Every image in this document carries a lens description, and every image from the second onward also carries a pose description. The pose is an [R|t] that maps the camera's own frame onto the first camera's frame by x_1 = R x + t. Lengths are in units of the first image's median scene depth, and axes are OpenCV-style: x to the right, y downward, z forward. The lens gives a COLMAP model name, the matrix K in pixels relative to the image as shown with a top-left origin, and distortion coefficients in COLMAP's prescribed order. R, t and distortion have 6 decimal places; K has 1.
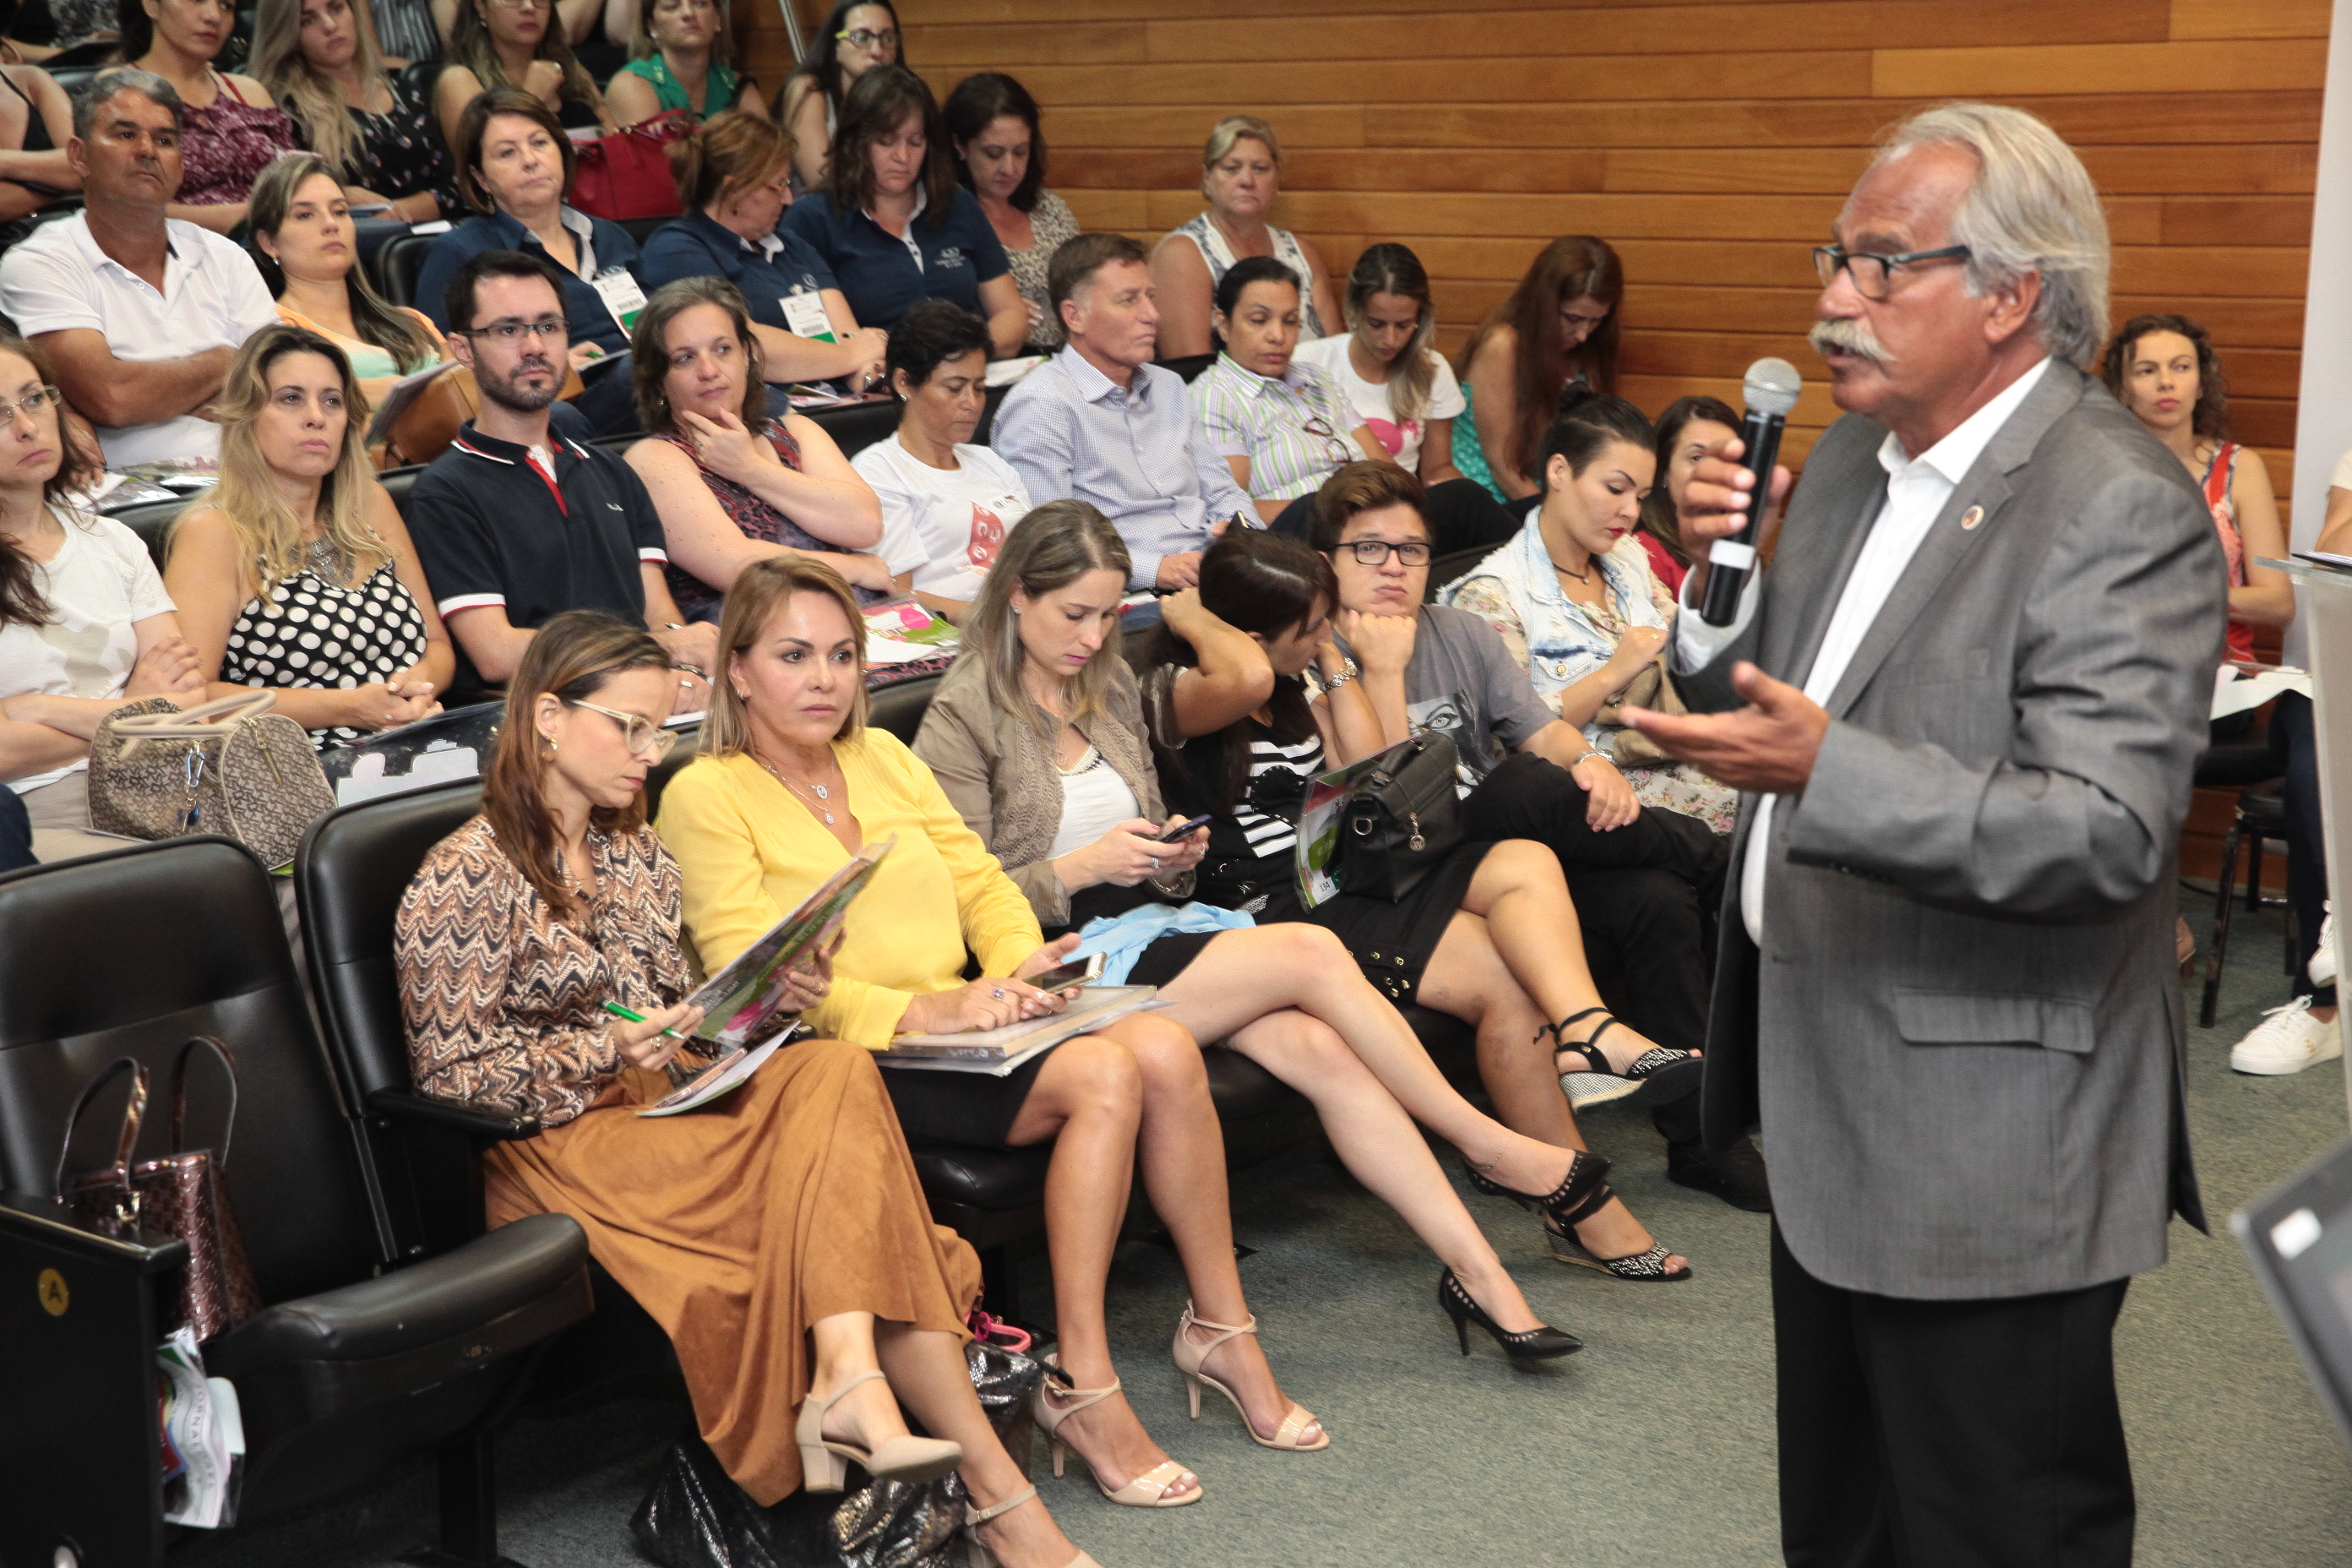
lens RADIAL K [[3828.5, 0, 1160.3], [0, 3828.5, 766.8], [0, 0, 1]] dist [0.040515, 0.000000]
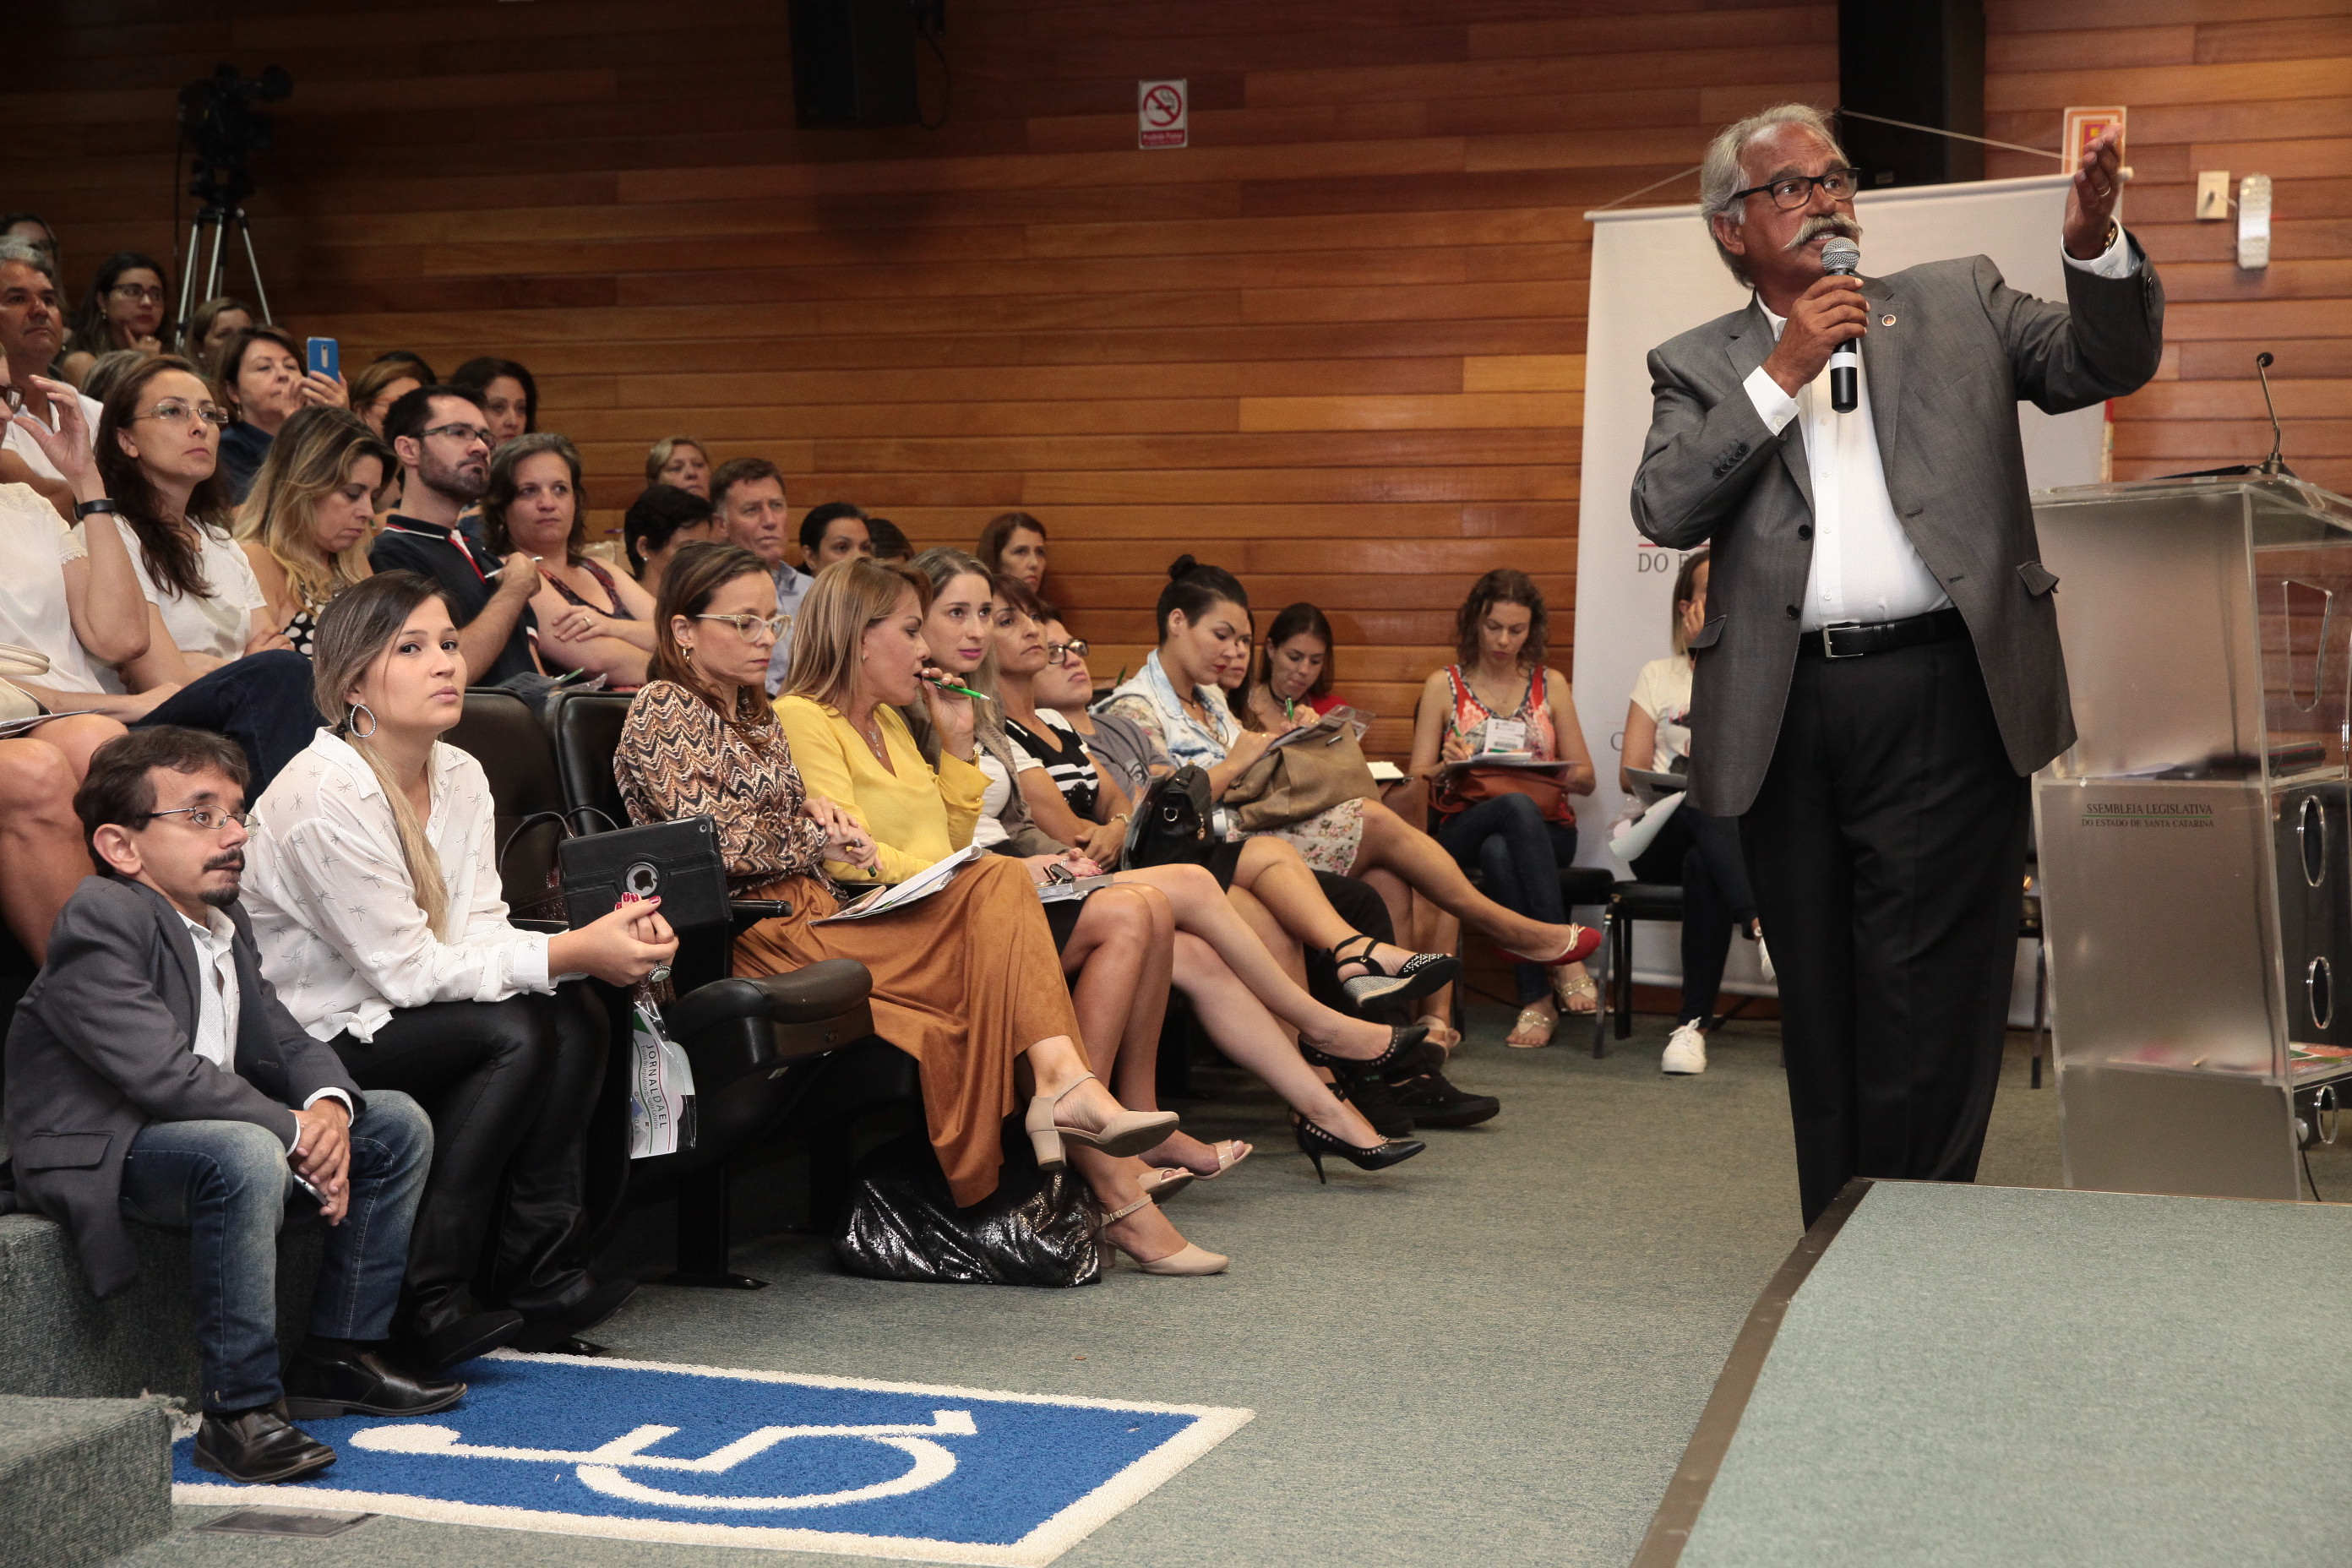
lens RADIAL K [[3366.0, 0, 1208.9], [0, 3366.0, 755.3], [0, 0, 1]] dist [0.105162, 0.000000]
pose [[0.928253, 0.024964, 0.371111, -0.322098], [0.042367, 0.984155, -0.172176, 0.172840], [-0.369529, 0.175546, 0.912487, -0.063053]]
